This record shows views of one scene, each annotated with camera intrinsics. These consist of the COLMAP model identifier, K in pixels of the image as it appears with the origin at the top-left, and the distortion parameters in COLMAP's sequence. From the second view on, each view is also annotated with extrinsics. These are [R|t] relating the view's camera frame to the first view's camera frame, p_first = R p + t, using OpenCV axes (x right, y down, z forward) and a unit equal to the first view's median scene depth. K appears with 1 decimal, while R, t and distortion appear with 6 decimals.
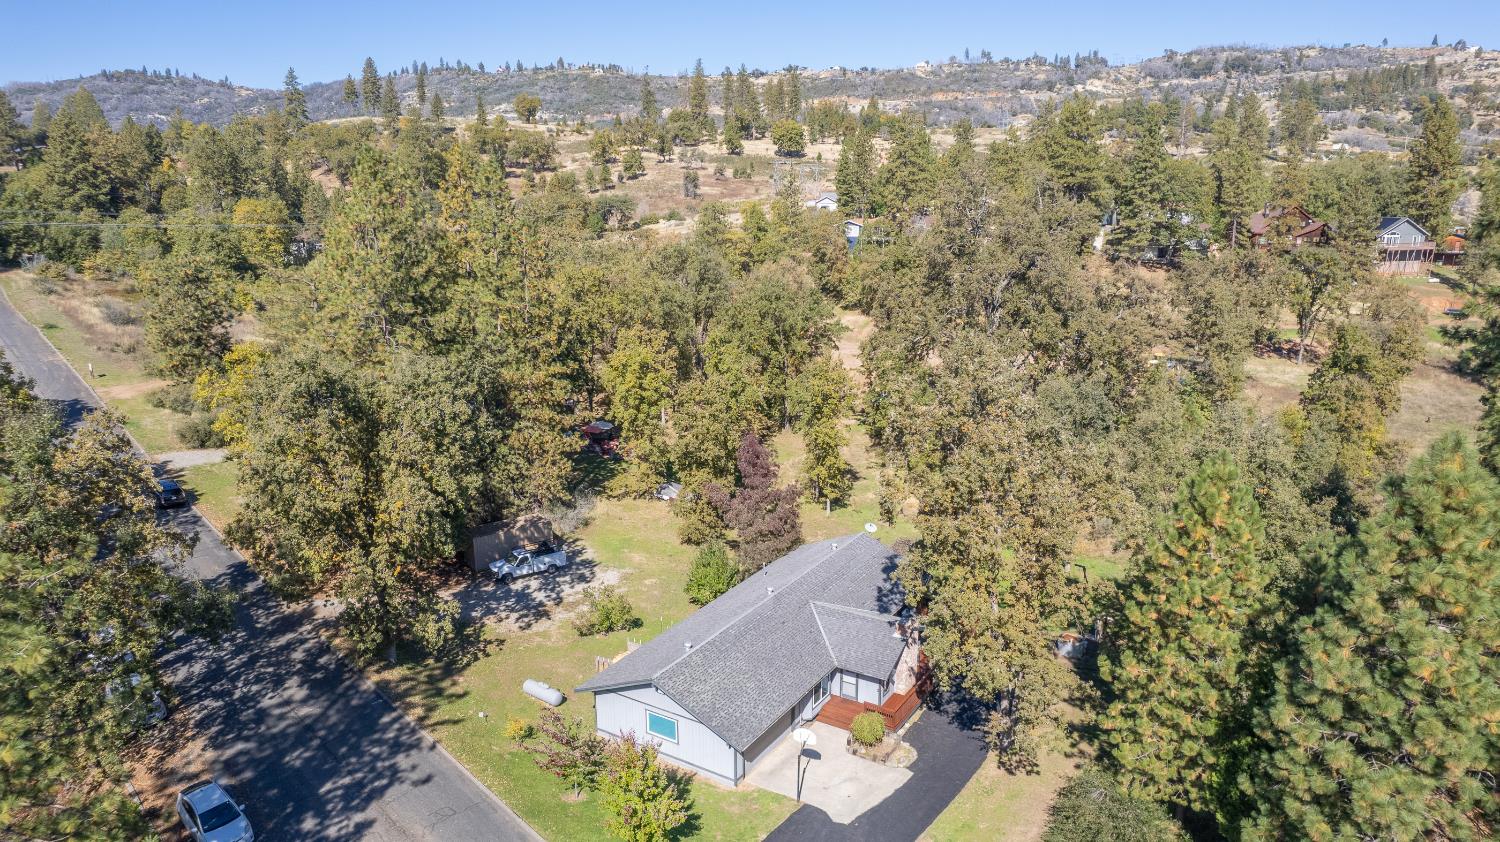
lens RADIAL K [[1046.2, 0, 750.0], [0, 1046.2, 421.0], [0, 0, 1]] dist [-0.075099, 0.114268]
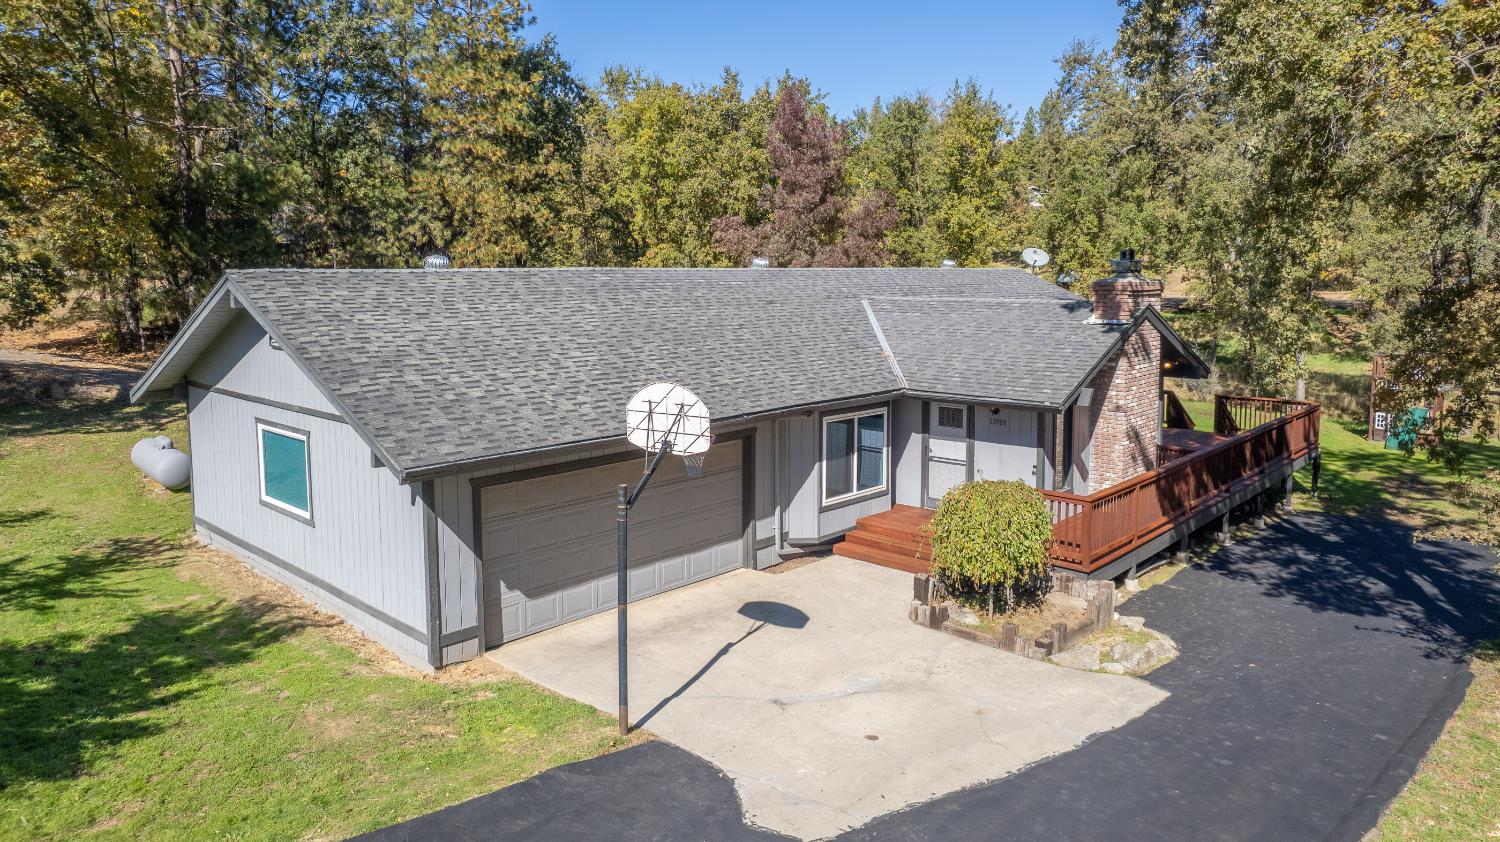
lens RADIAL K [[1011.1, 0, 766.1], [0, 1011.1, 337.3], [0, 0, 1]] dist [-0.075020, 0.064614]
pose [[0.983525, 0.013148, -0.180291, 0.102251], [-0.049066, 0.979326, -0.196247, 0.297493], [0.173984, 0.201860, 0.963837, 0.718037]]
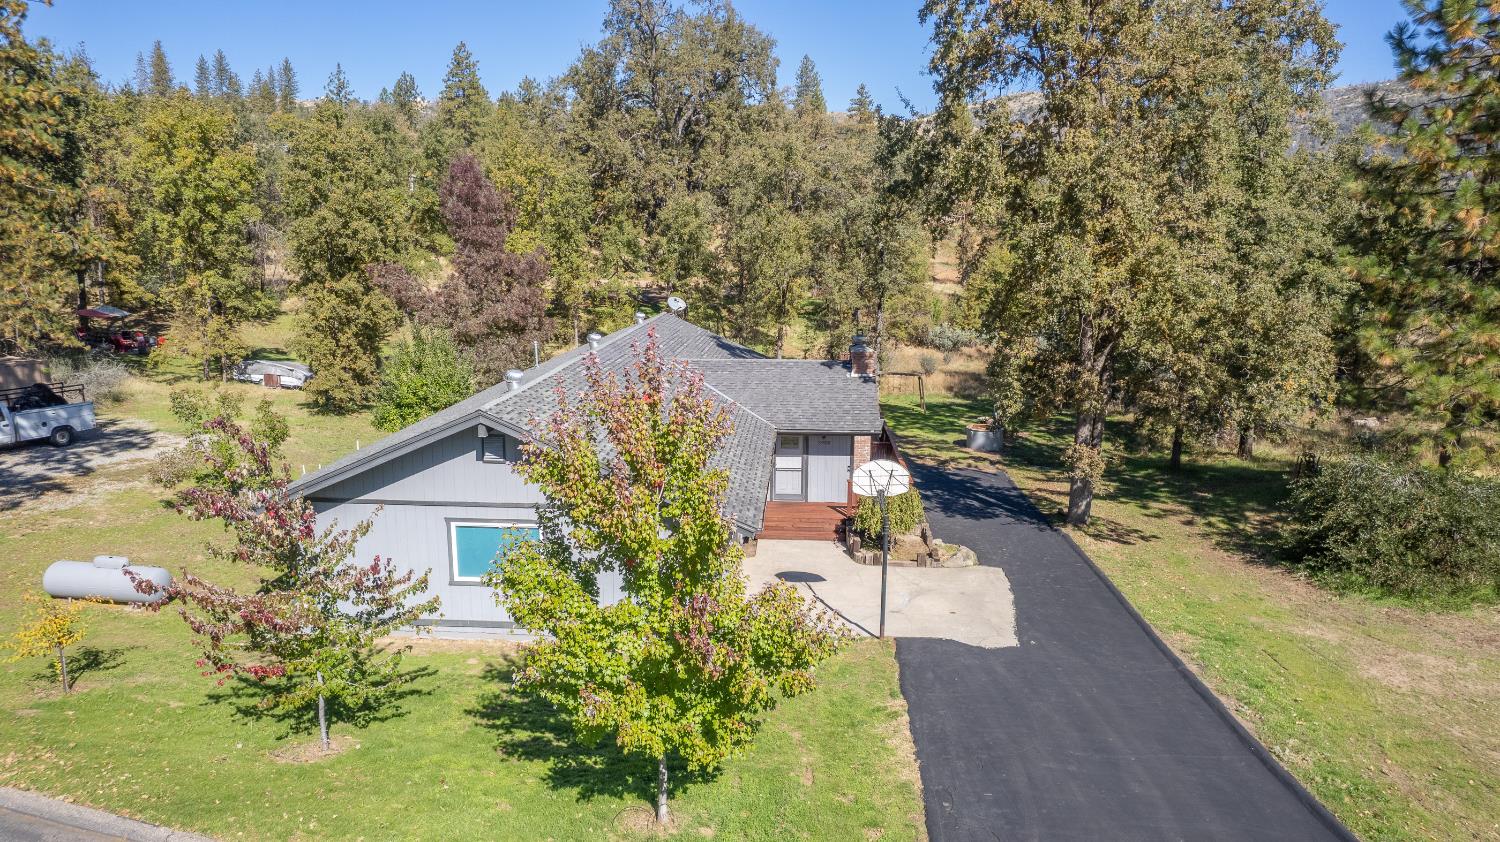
lens RADIAL K [[1002.9, 0, 785.7], [0, 1002.9, 356.0], [0, 0, 1]] dist [-0.069056, 0.064577]
pose [[0.858715, -0.049923, 0.510016, -0.175414], [0.121731, 0.986628, -0.108382, 0.266298], [-0.497785, 0.155153, 0.853309, 0.592324]]
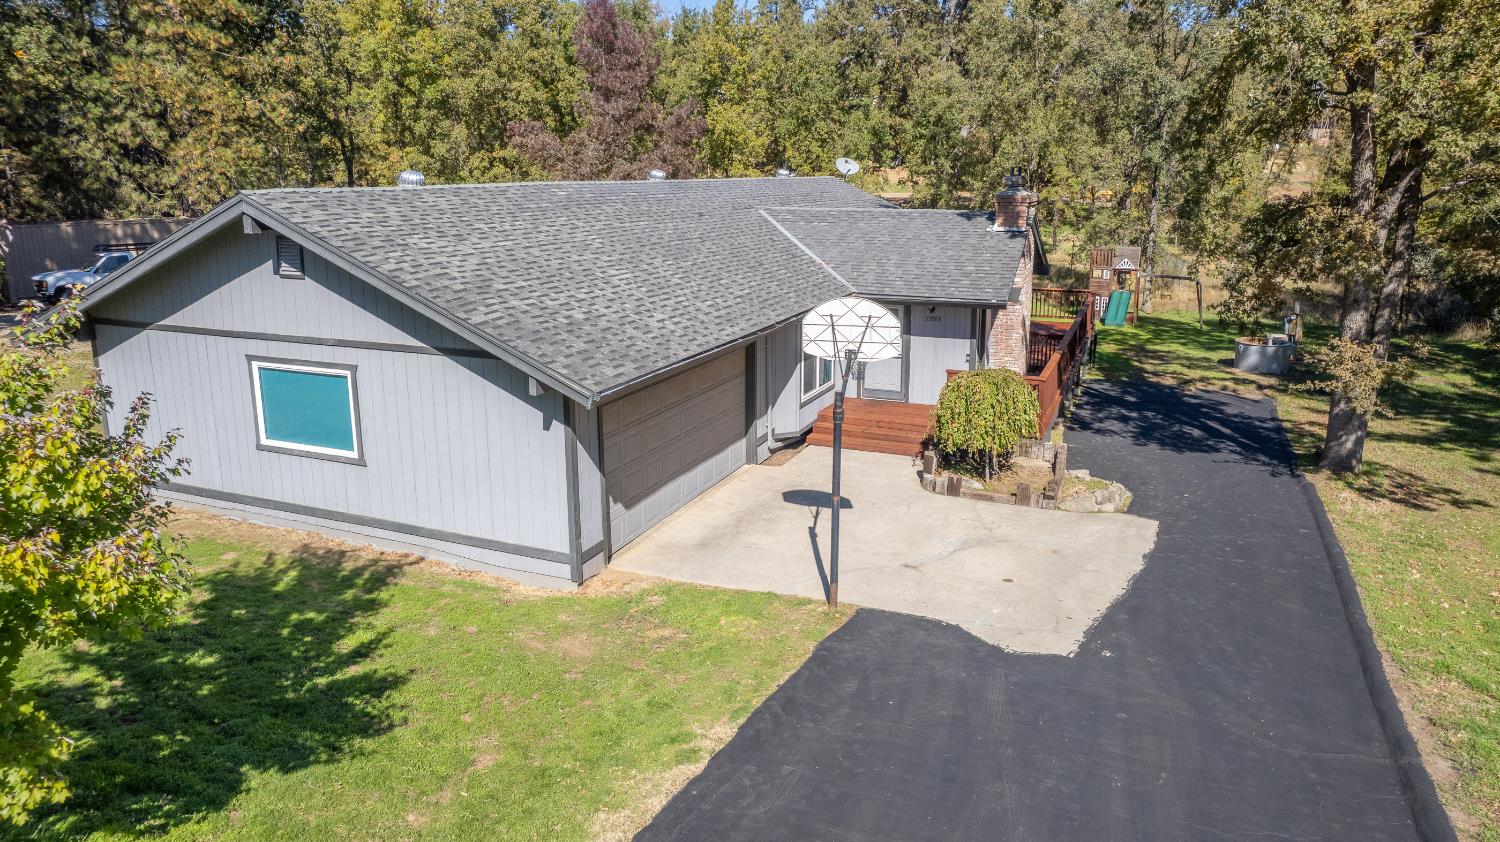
lens RADIAL K [[1002.9, 0, 785.7], [0, 1002.9, 356.0], [0, 0, 1]] dist [-0.069056, 0.064577]
pose [[0.982473, -0.029133, 0.184116, -0.006086], [0.044398, 0.995858, -0.079341, 0.297701], [-0.181042, 0.086124, 0.979697, 0.696731]]
